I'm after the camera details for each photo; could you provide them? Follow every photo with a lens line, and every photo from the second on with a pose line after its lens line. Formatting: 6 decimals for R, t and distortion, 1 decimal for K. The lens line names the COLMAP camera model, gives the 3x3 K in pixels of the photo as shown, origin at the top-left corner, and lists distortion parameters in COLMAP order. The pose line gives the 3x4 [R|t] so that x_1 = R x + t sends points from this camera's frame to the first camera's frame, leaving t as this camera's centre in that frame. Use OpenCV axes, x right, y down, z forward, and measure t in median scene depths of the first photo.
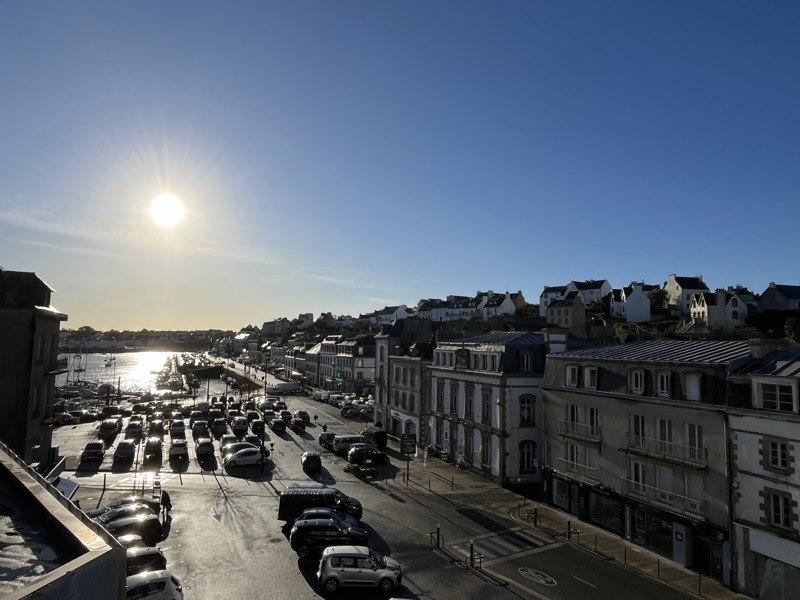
lens RADIAL K [[489.9, 0, 400.0], [0, 489.9, 300.0], [0, 0, 1]] dist [-0.000335, -0.000067]
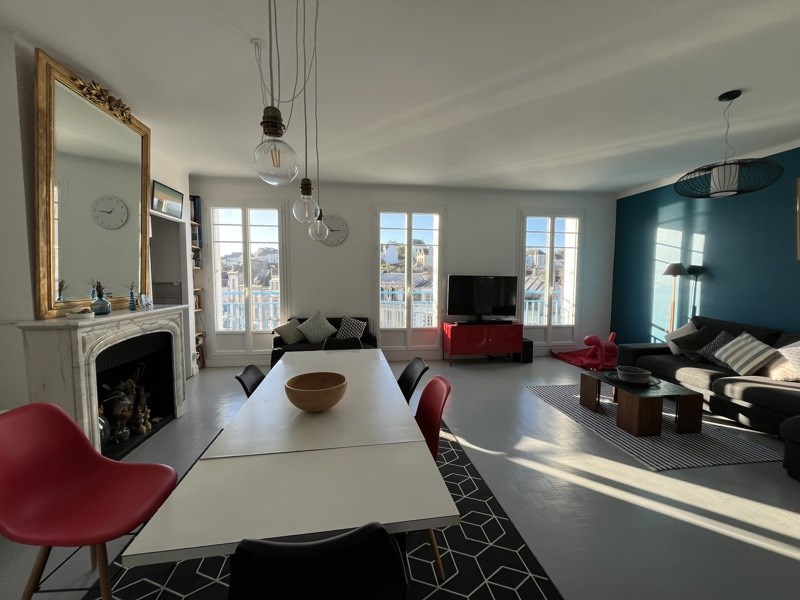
lens RADIAL K [[318.7, 0, 400.0], [0, 318.7, 300.0], [0, 0, 1]] dist [-0.000851, -0.000059]
pose [[0.898435, -0.046158, 0.436673, -0.006973], [-0.024468, 0.987652, 0.154738, -0.007904], [-0.438424, -0.149707, 0.886212, -0.123935]]
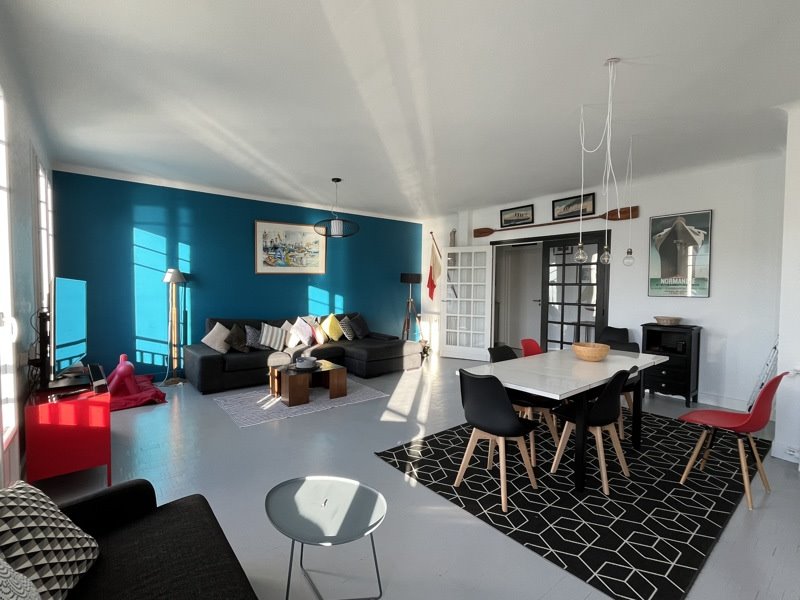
lens RADIAL K [[378.0, 0, 400.0], [0, 378.0, 300.0], [0, 0, 1]] dist [0.000920, 0.000035]
pose [[-0.829879, -0.042543, 0.556319, -0.018237], [-0.071357, 0.996993, -0.030203, 0.029899], [-0.553361, -0.064763, -0.830420, 0.297321]]
